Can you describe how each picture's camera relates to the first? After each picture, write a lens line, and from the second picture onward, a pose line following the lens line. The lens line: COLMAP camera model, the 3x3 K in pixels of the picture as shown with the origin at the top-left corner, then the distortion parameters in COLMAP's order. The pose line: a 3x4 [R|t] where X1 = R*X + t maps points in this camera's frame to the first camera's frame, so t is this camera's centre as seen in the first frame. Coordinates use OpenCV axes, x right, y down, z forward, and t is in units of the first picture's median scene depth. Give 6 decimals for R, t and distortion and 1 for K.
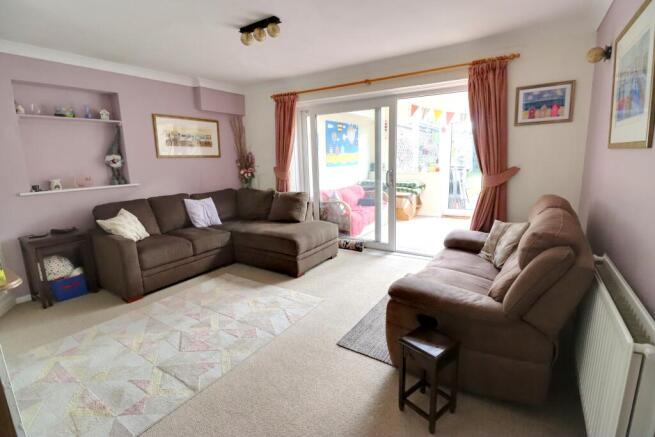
lens RADIAL K [[303.1, 0, 334.7], [0, 303.1, 213.7], [0, 0, 1]] dist [0.002093, -0.013413]
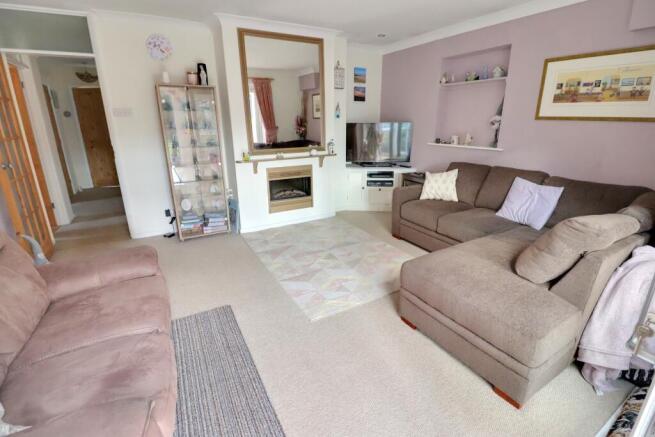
lens RADIAL K [[303.1, 0, 334.7], [0, 303.1, 213.7], [0, 0, 1]] dist [0.002093, -0.013413]
pose [[-0.455684, 0.279792, -0.845026, 0.464852], [-0.156560, 0.909325, 0.385508, -0.234898], [0.876265, 0.307967, -0.370561, 1.169001]]
